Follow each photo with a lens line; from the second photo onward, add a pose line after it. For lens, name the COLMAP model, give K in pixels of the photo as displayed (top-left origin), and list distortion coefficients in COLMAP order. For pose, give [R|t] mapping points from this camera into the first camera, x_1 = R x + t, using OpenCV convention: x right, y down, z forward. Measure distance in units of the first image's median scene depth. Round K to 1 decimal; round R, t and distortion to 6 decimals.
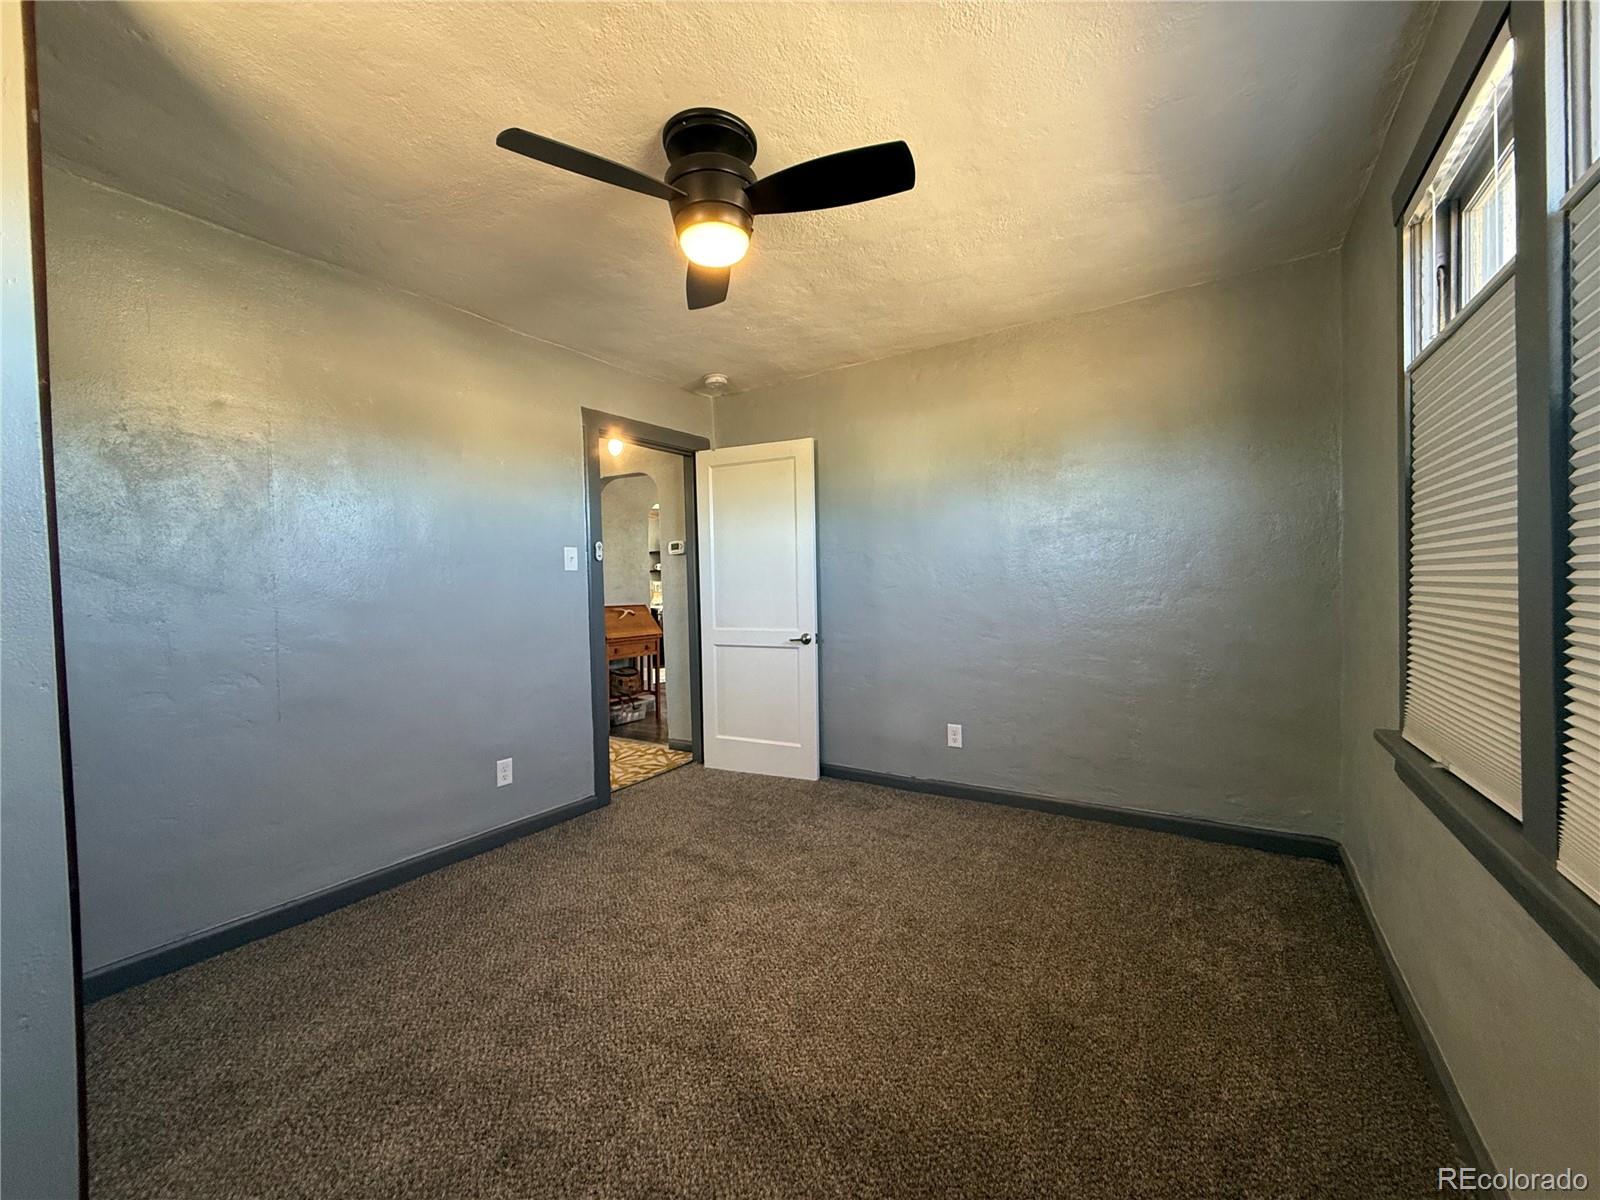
lens RADIAL K [[635.8, 0, 800.0], [0, 635.8, 600.0], [0, 0, 1]] dist [0.001872, 0.000138]
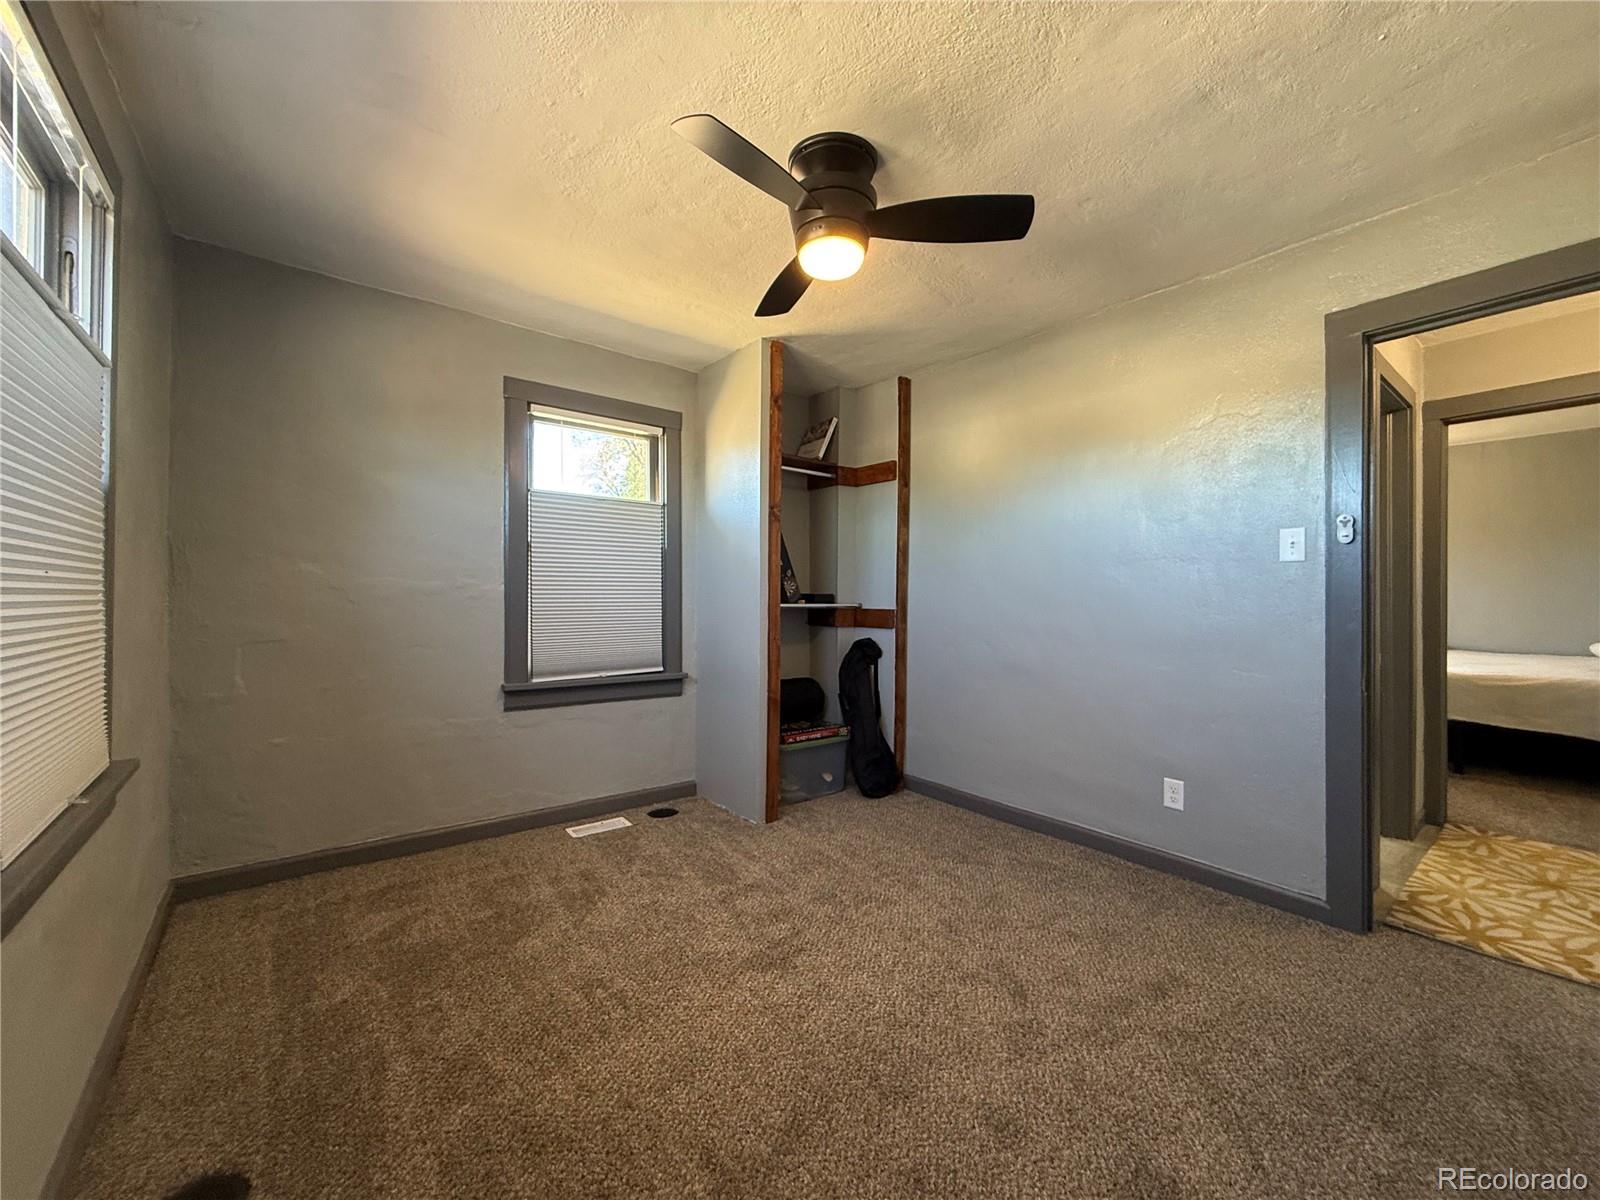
lens RADIAL K [[635.8, 0, 800.0], [0, 635.8, 600.0], [0, 0, 1]] dist [0.001872, 0.000138]
pose [[-0.329059, 0.021926, -0.944055, 0.536127], [-0.017707, 0.999411, 0.029383, -0.015180], [0.944143, 0.026385, -0.328477, 0.793725]]
